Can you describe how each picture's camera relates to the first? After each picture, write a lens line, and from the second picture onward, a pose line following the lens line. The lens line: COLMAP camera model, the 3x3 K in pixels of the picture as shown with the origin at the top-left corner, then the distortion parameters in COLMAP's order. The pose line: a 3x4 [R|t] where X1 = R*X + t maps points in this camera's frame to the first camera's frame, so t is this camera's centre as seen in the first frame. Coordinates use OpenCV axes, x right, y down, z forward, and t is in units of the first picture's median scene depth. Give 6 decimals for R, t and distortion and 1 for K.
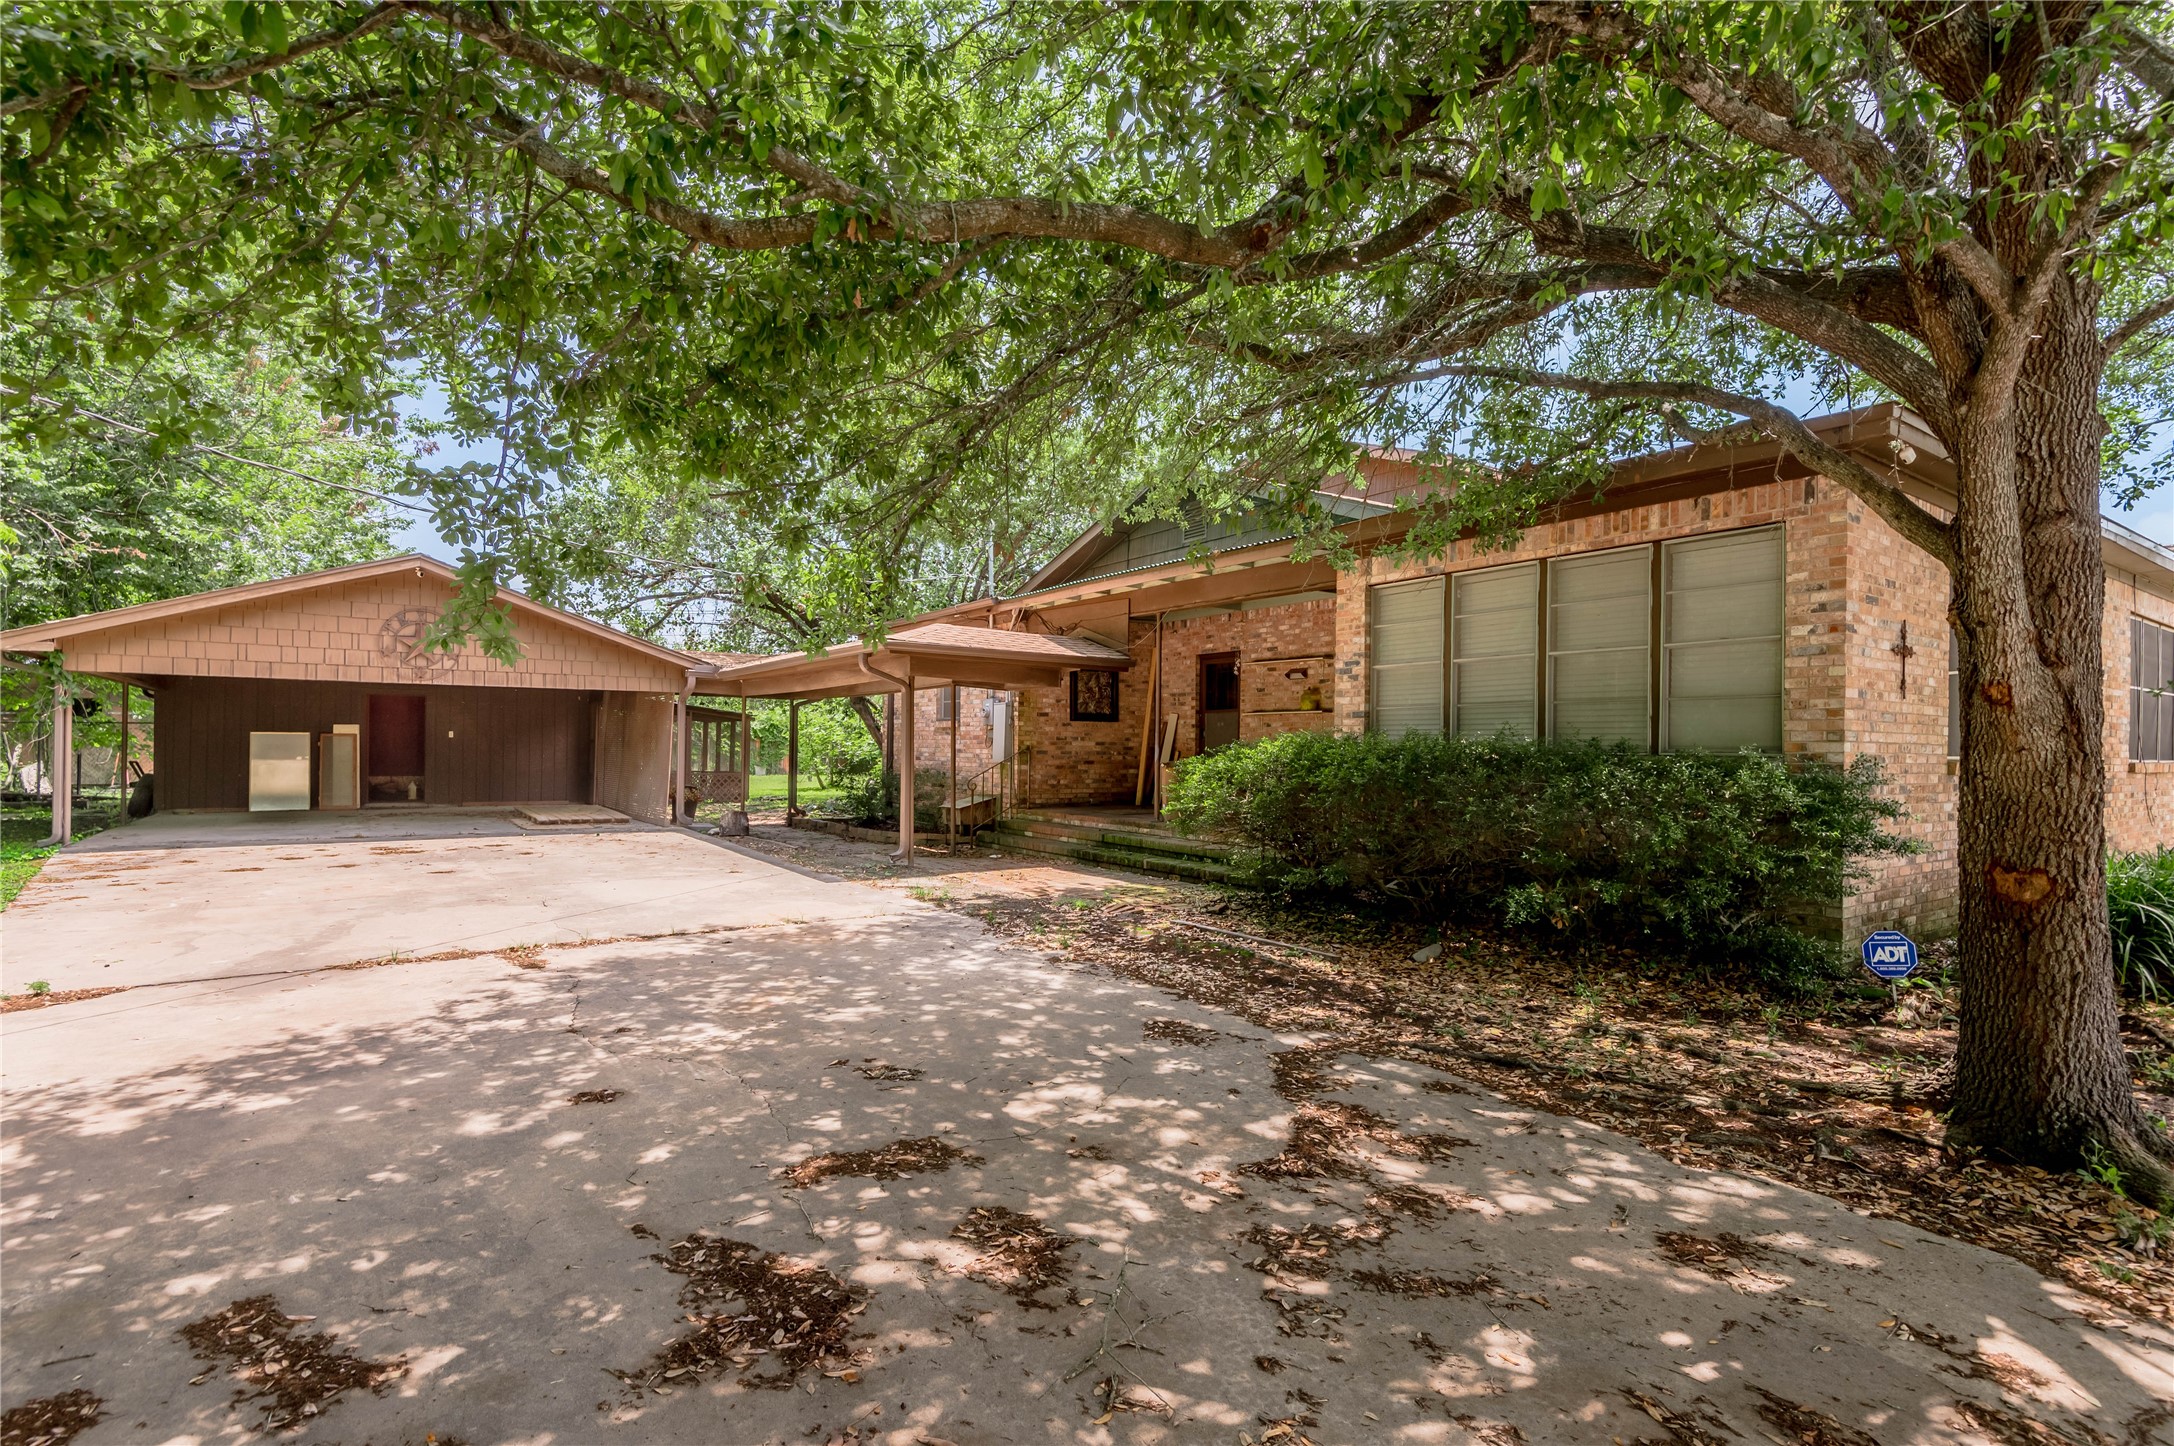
lens RADIAL K [[1016.6, 0, 1098.8], [0, 1016.6, 744.2], [0, 0, 1]] dist [0.020381, -0.008001]
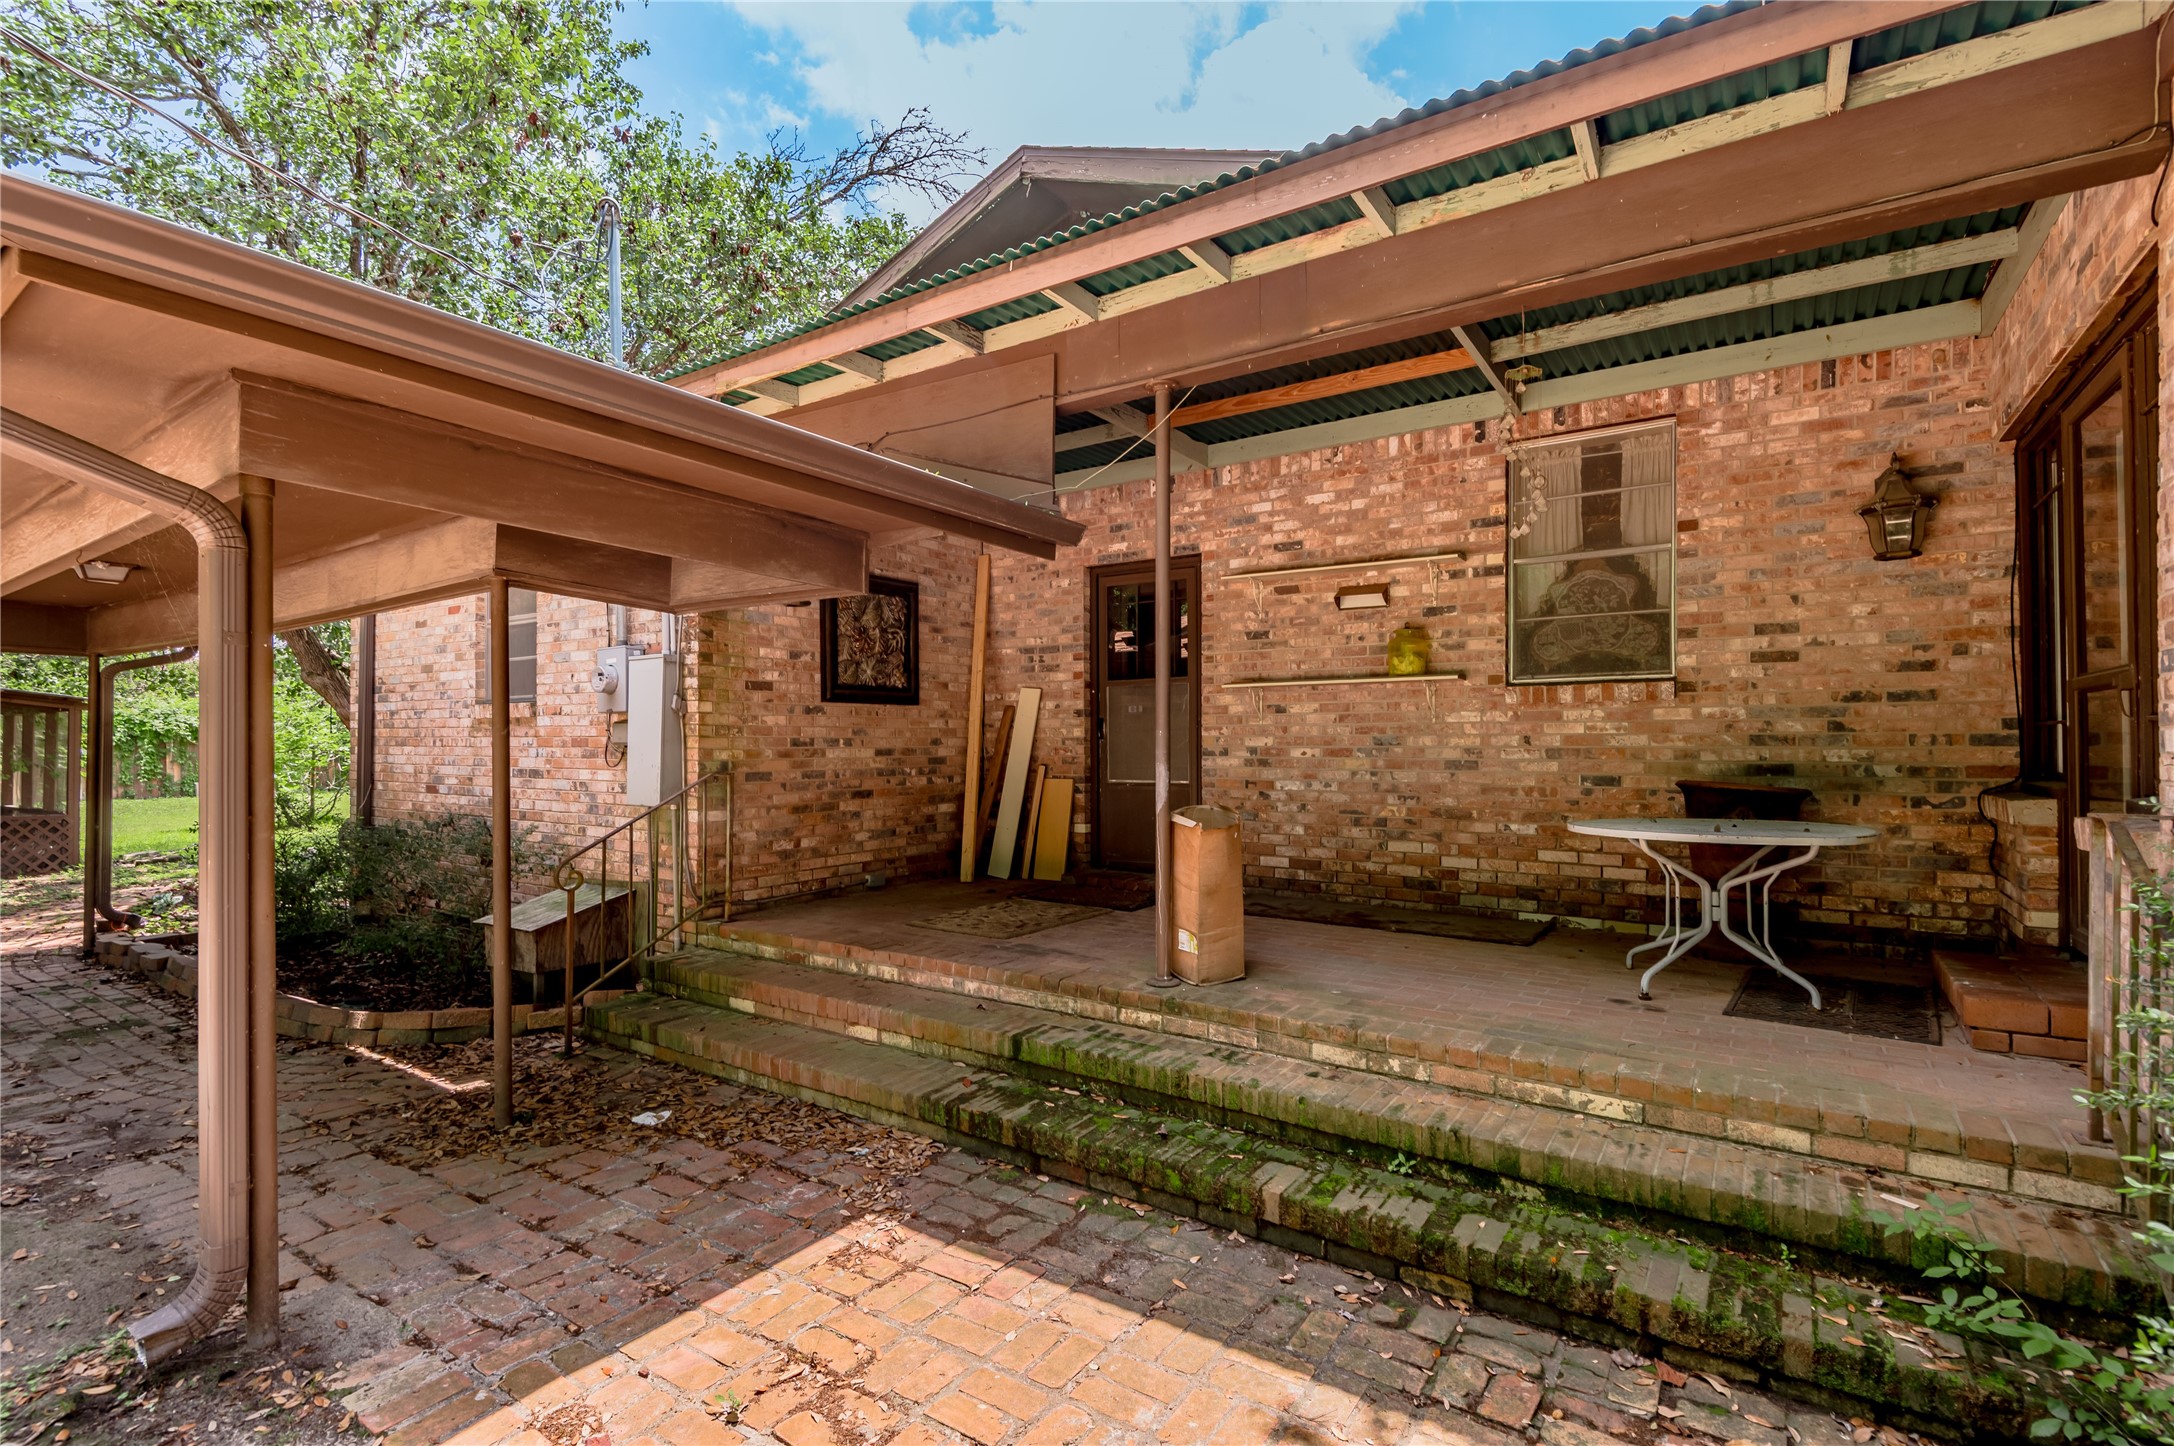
lens RADIAL K [[1016.6, 0, 1085.5], [0, 1016.6, 735.0], [0, 0, 1]] dist [0.020381, -0.008001]
pose [[0.943355, -0.009420, 0.331653, -0.067588], [0.010553, 0.999943, -0.001615, -0.007153], [-0.331618, 0.005024, 0.943400, 0.562804]]
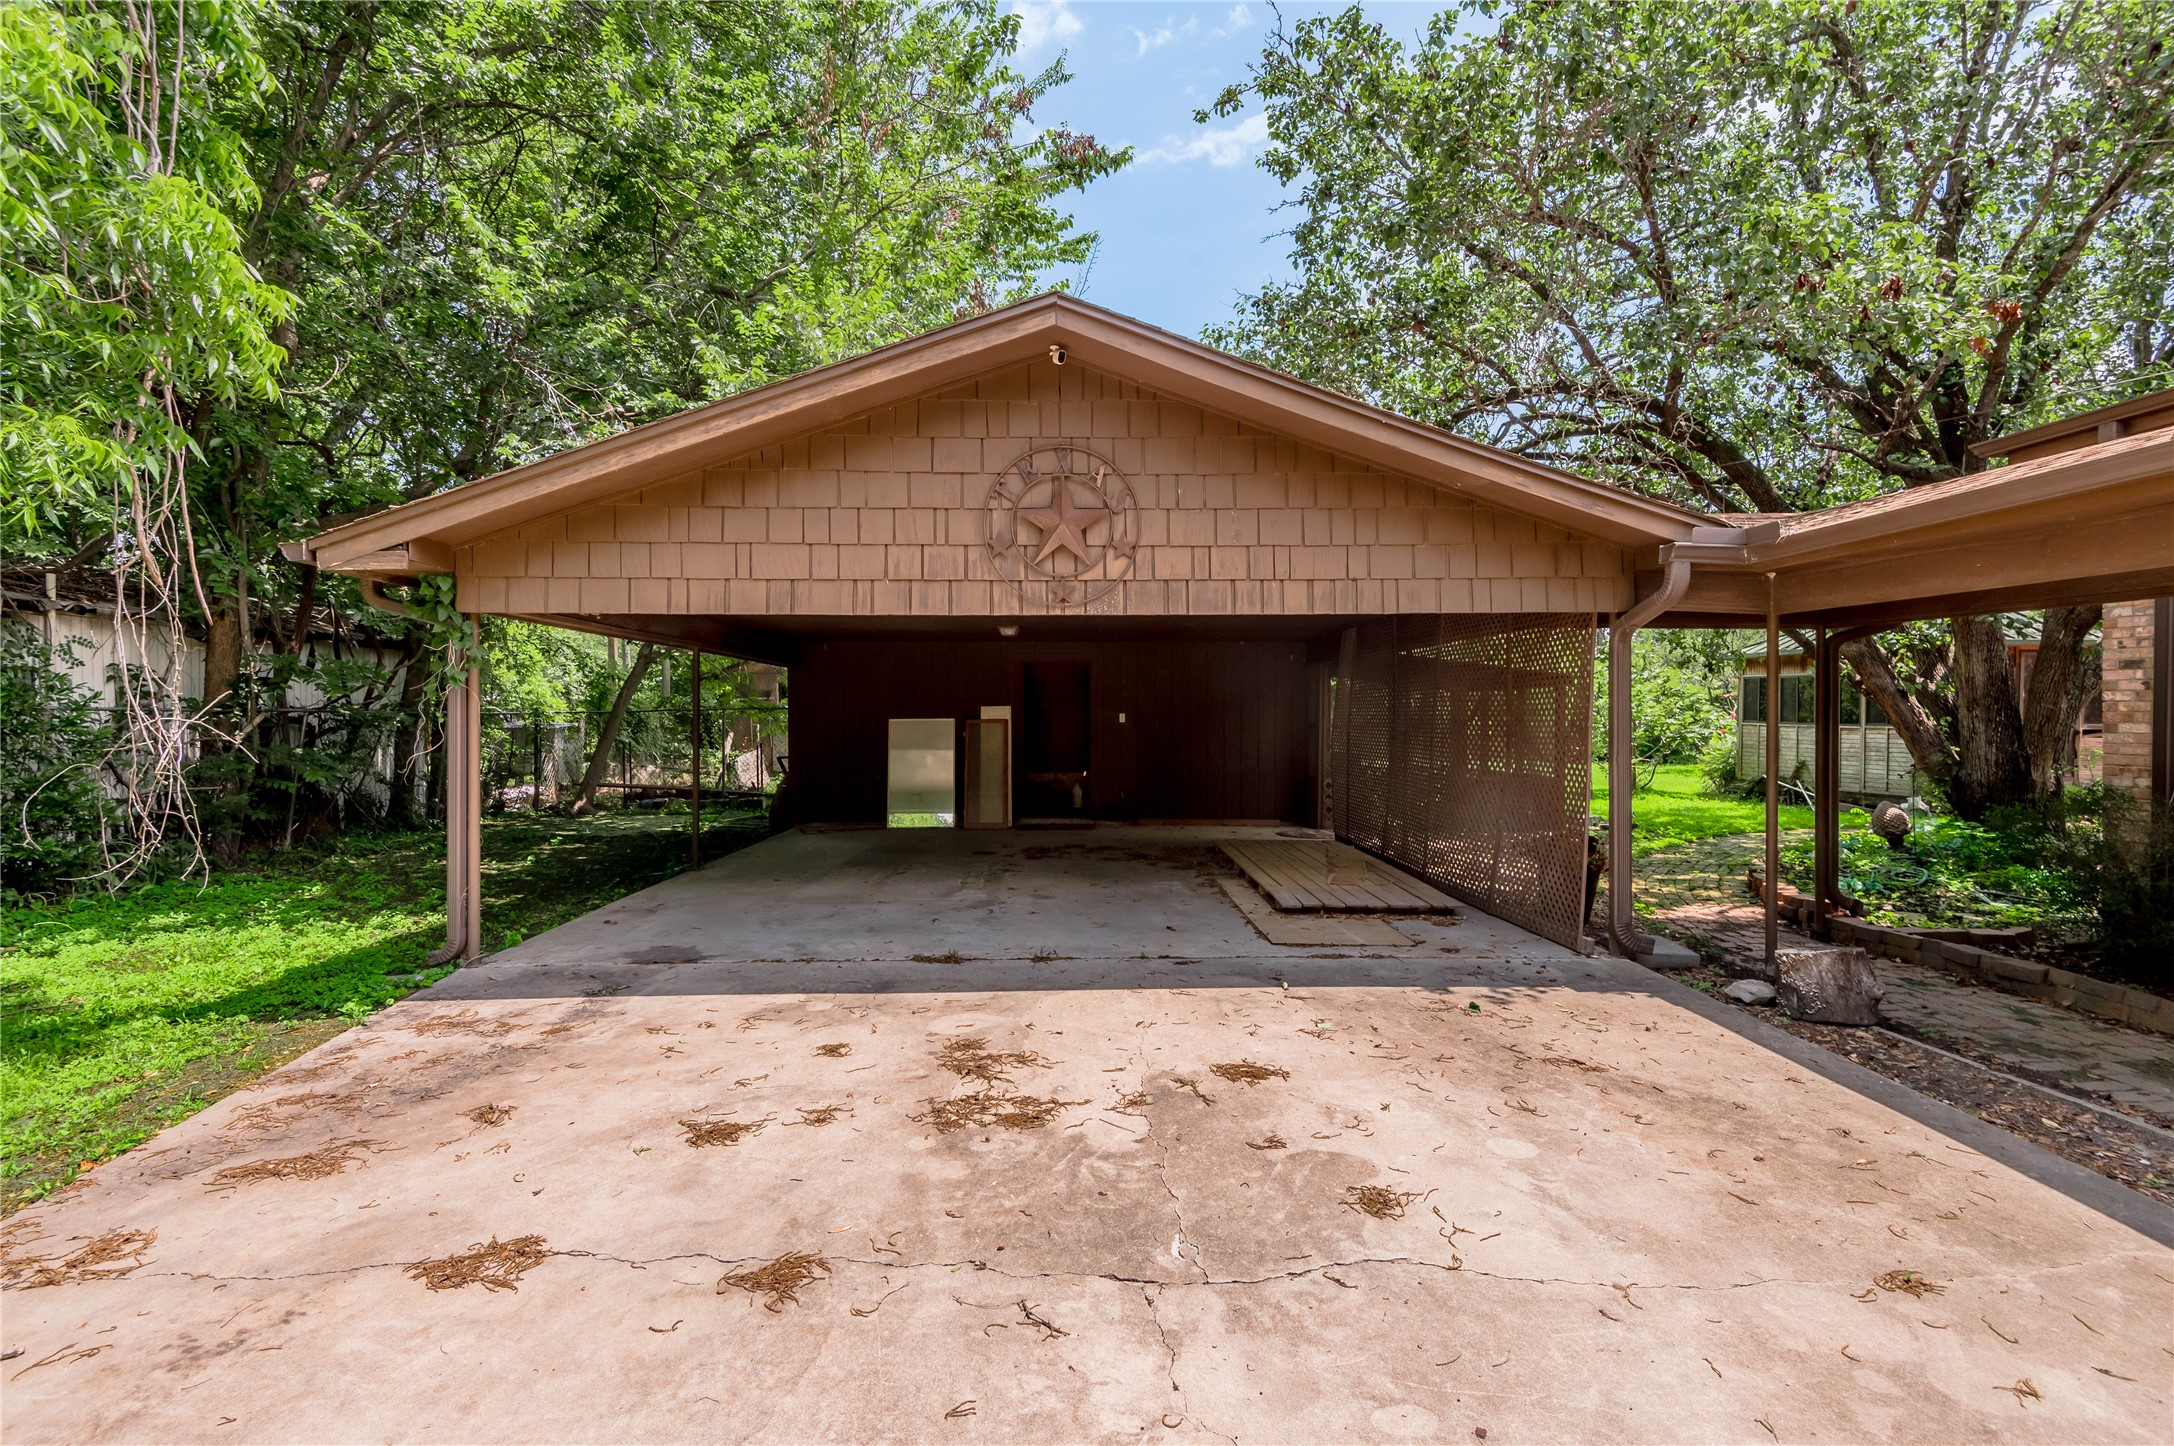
lens RADIAL K [[1016.6, 0, 1087.7], [0, 1016.6, 718.2], [0, 0, 1]] dist [0.020381, -0.008001]
pose [[0.827018, -0.009201, -0.562100, -0.380753], [0.012714, 0.999916, 0.002338, -0.014880], [0.562032, -0.009080, 0.827066, 0.600119]]
